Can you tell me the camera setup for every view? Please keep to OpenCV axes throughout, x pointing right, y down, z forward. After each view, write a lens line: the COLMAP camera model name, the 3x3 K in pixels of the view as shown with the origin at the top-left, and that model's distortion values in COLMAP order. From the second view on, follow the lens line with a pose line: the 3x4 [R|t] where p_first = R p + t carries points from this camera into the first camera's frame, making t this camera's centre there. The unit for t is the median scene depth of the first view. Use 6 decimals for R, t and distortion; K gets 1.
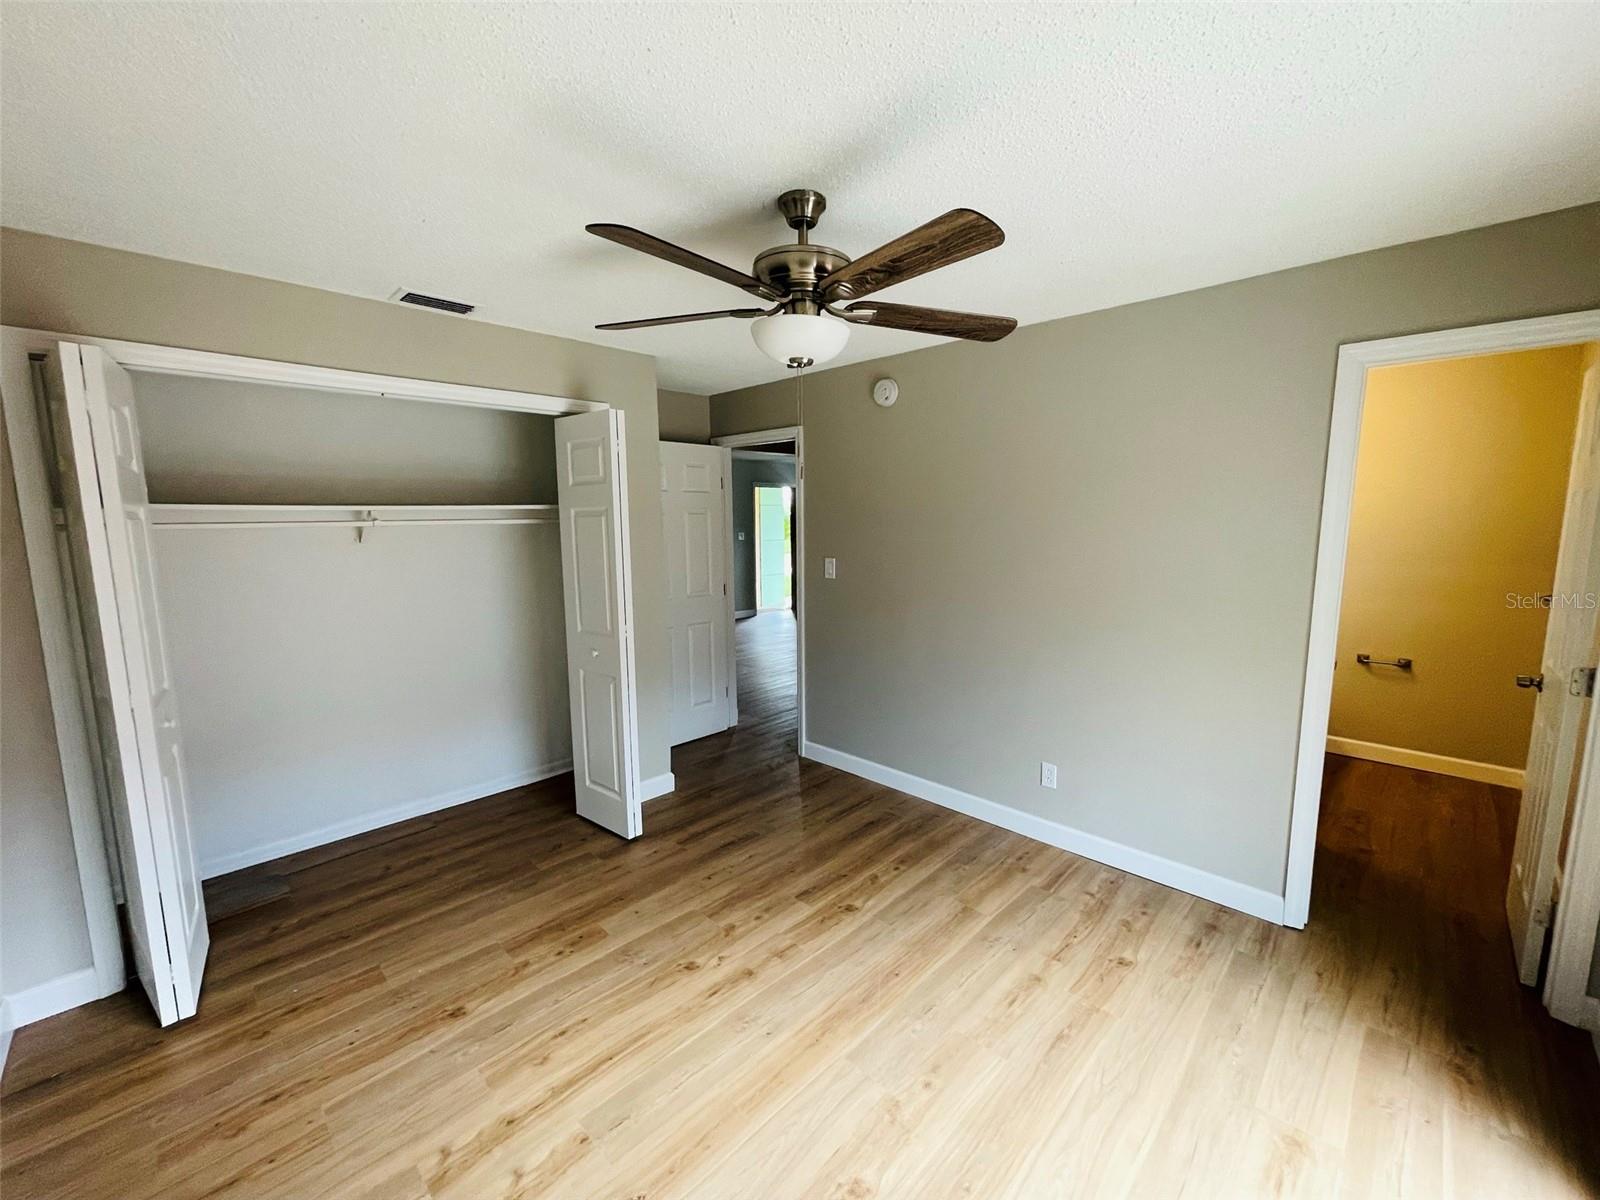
lens RADIAL K [[646.7, 0, 801.0], [0, 646.7, 601.1], [0, 0, 1]] dist [0.003121, -0.001241]
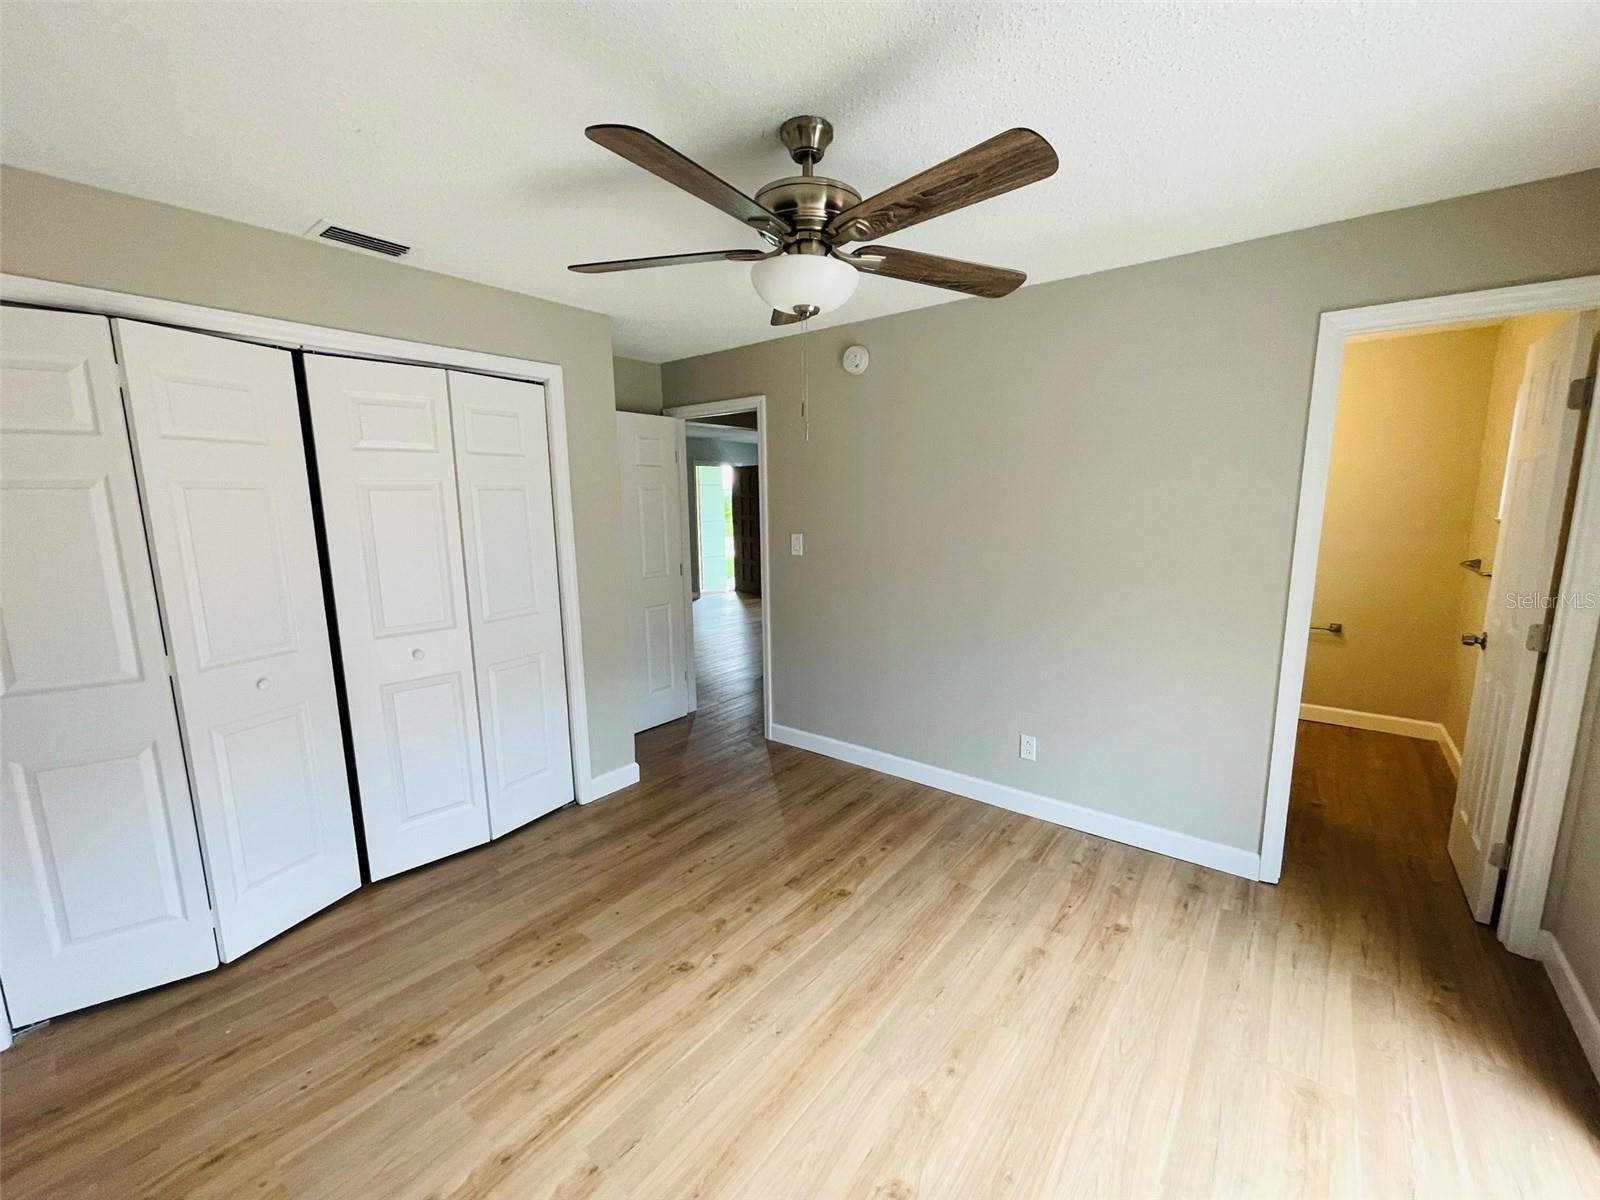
lens RADIAL K [[646.7, 0, 800.3], [0, 646.7, 601.6], [0, 0, 1]] dist [0.003121, -0.001241]
pose [[0.994194, -0.020737, 0.105588, -0.101761], [0.017876, 0.999449, 0.027970, 0.013883], [-0.106110, -0.025920, 0.994016, 0.072616]]
